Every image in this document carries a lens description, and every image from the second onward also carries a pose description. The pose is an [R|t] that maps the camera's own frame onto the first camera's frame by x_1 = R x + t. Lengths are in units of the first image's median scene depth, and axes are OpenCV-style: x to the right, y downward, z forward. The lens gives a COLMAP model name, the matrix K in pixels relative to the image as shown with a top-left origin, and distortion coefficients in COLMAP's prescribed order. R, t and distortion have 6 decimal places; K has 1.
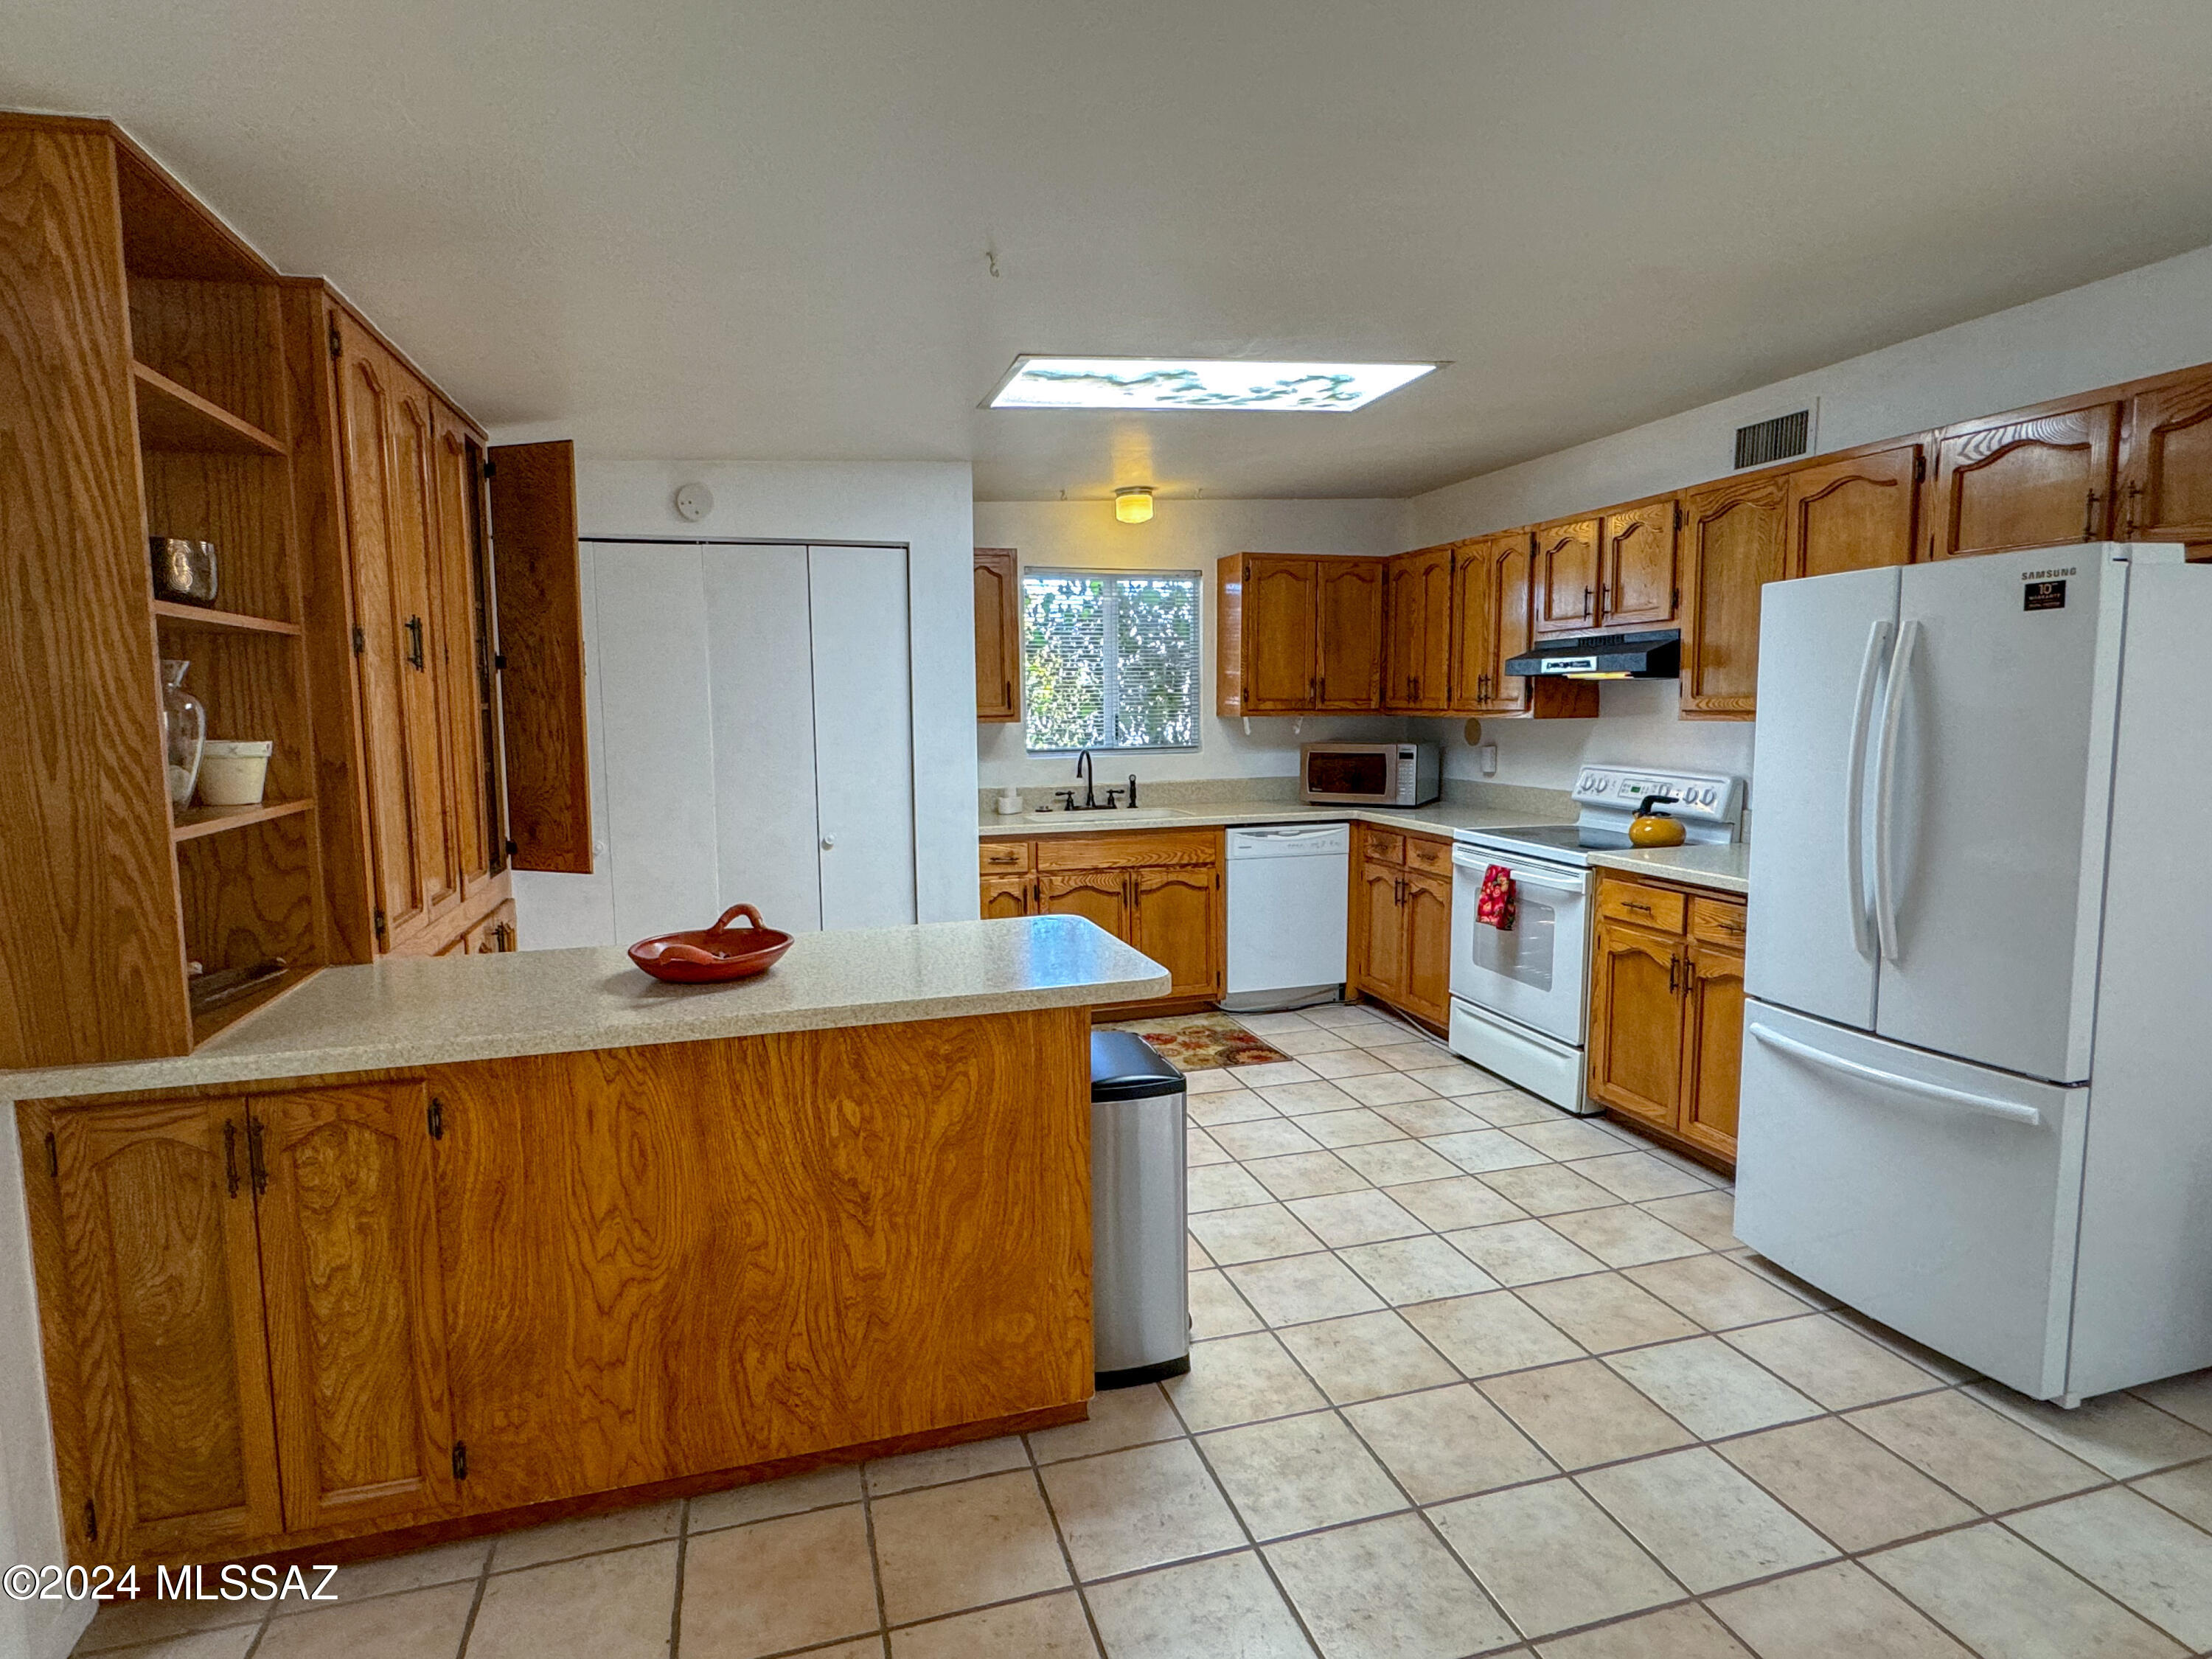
lens RADIAL K [[1175.4, 0, 1098.2], [0, 1175.4, 825.4], [0, 0, 1]] dist [-0.002489, 0.001264]
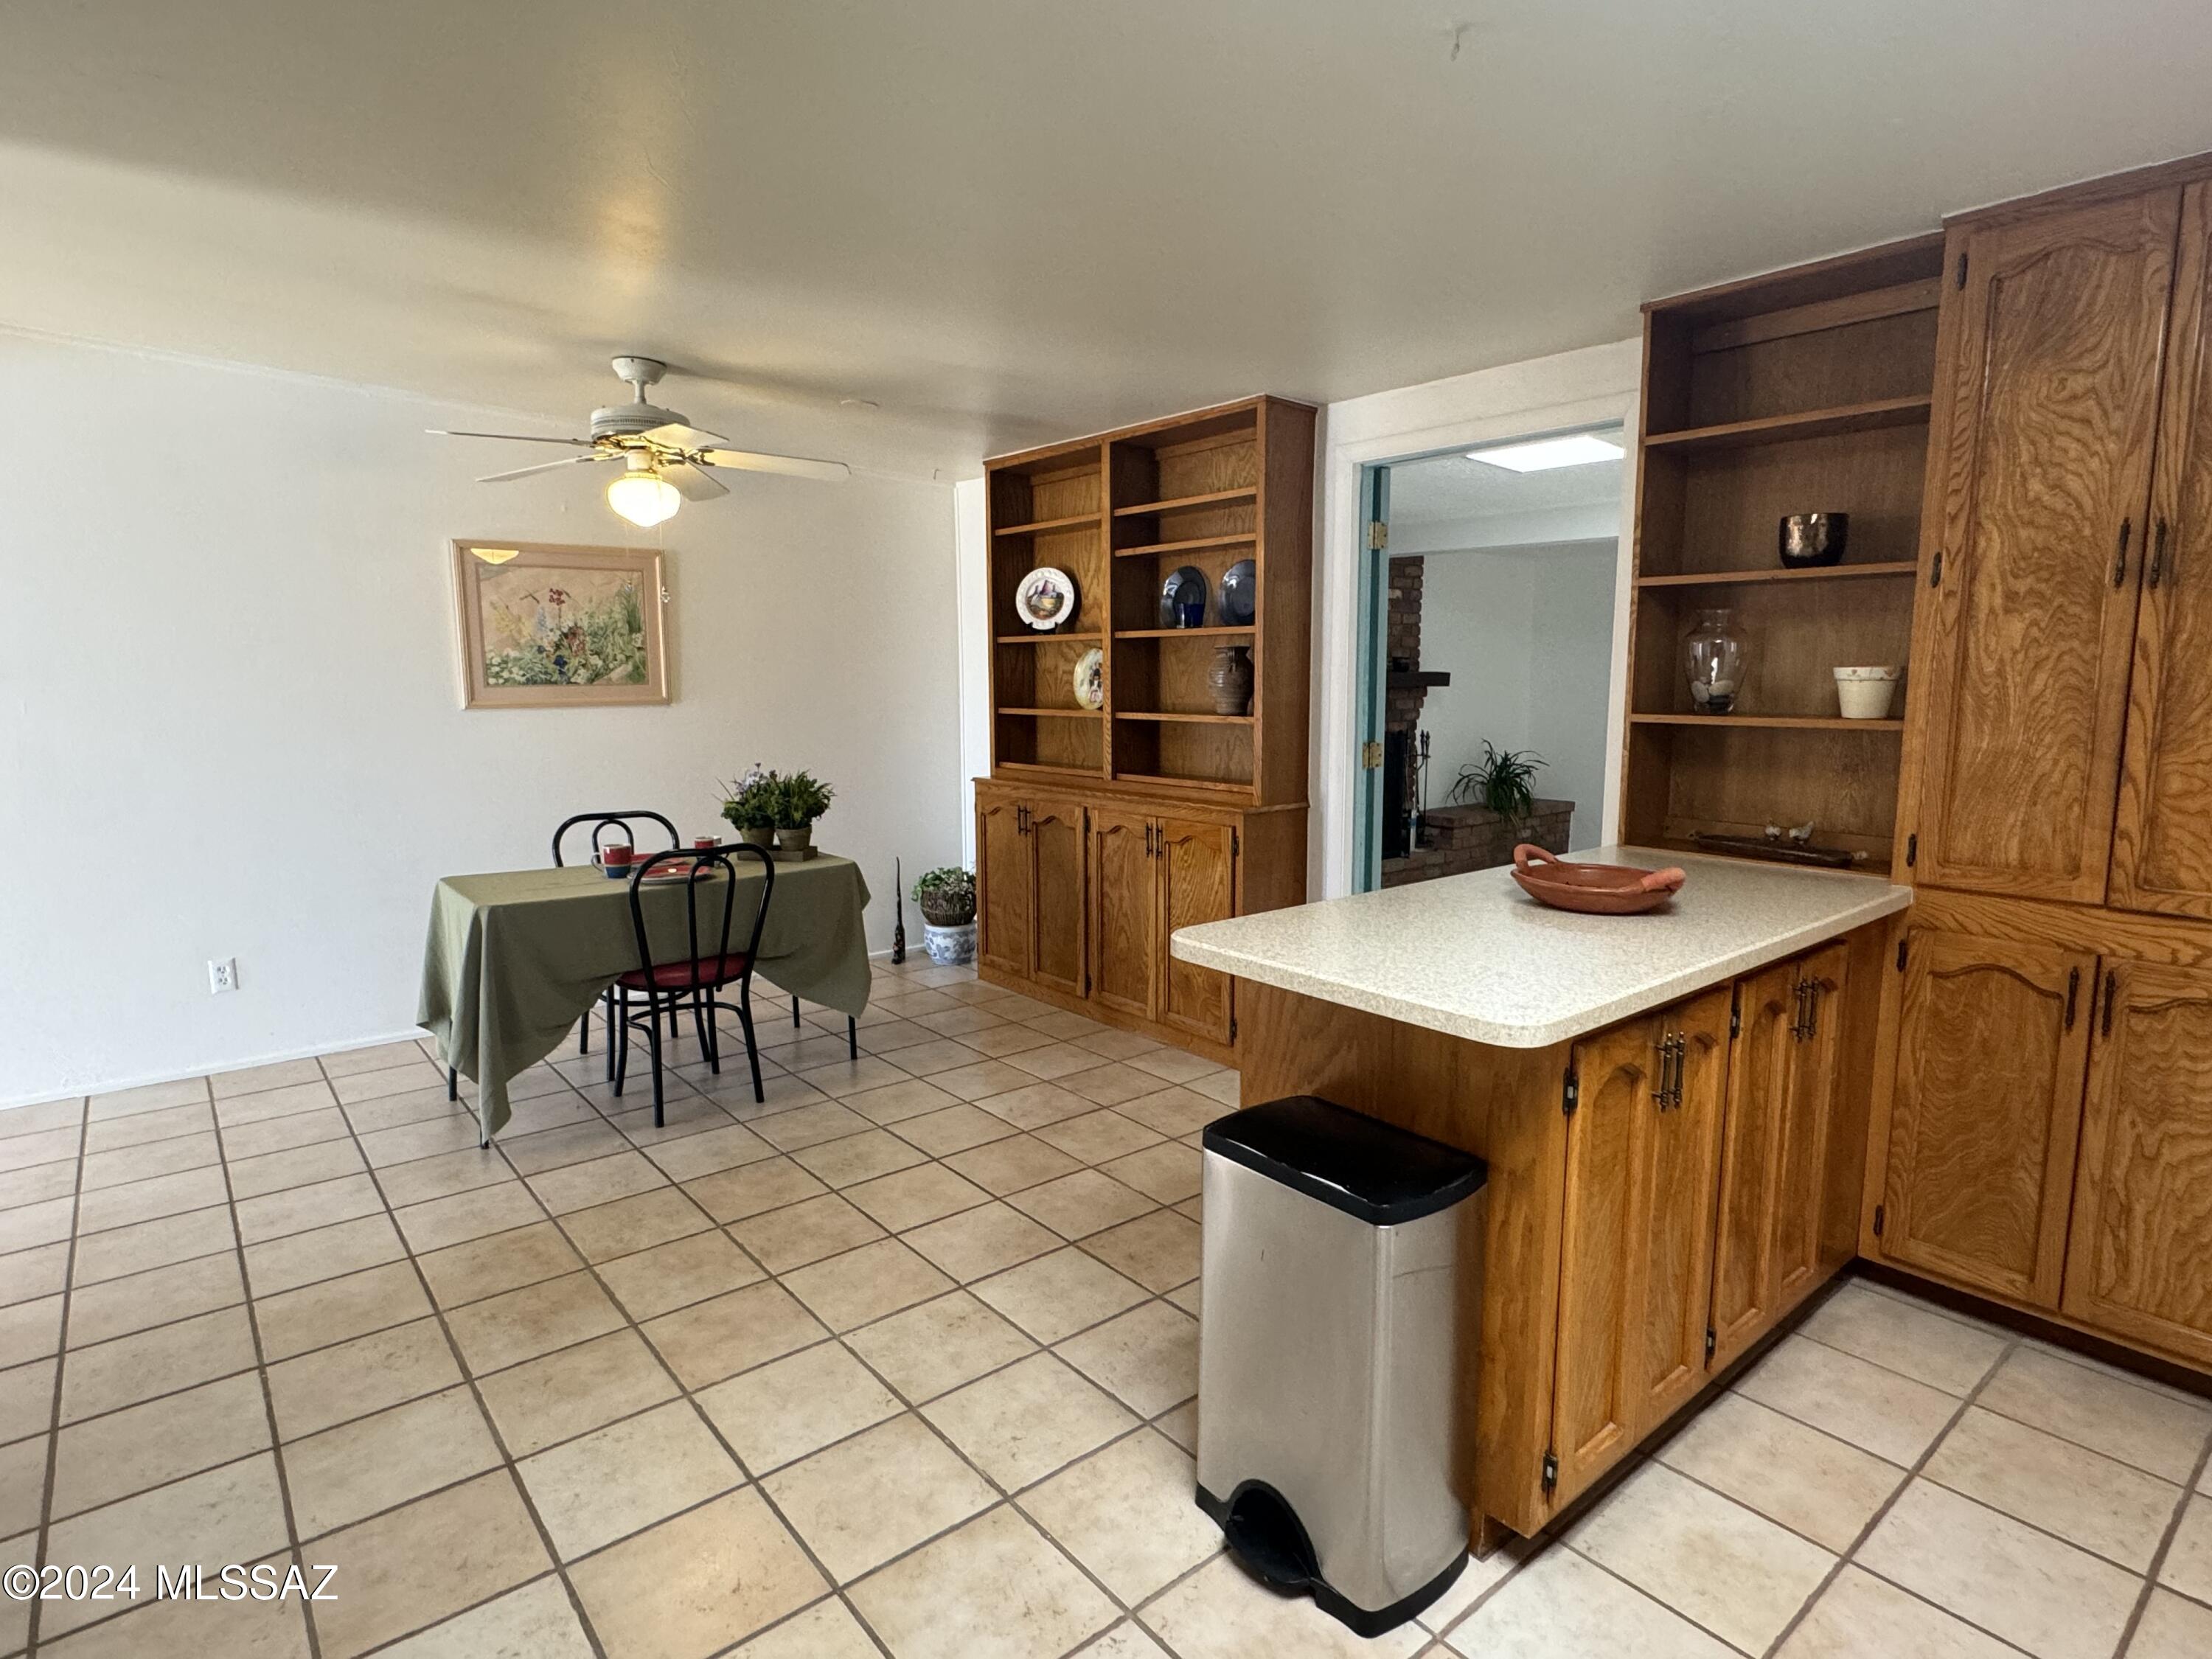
lens RADIAL K [[1175.4, 0, 1095.0], [0, 1175.4, 819.3], [0, 0, 1]] dist [-0.002489, 0.001264]
pose [[-0.919261, 0.064844, -0.388272, 0.265122], [-0.029091, 0.972452, 0.231281, -0.098084], [0.392573, 0.223903, -0.892050, 1.008601]]
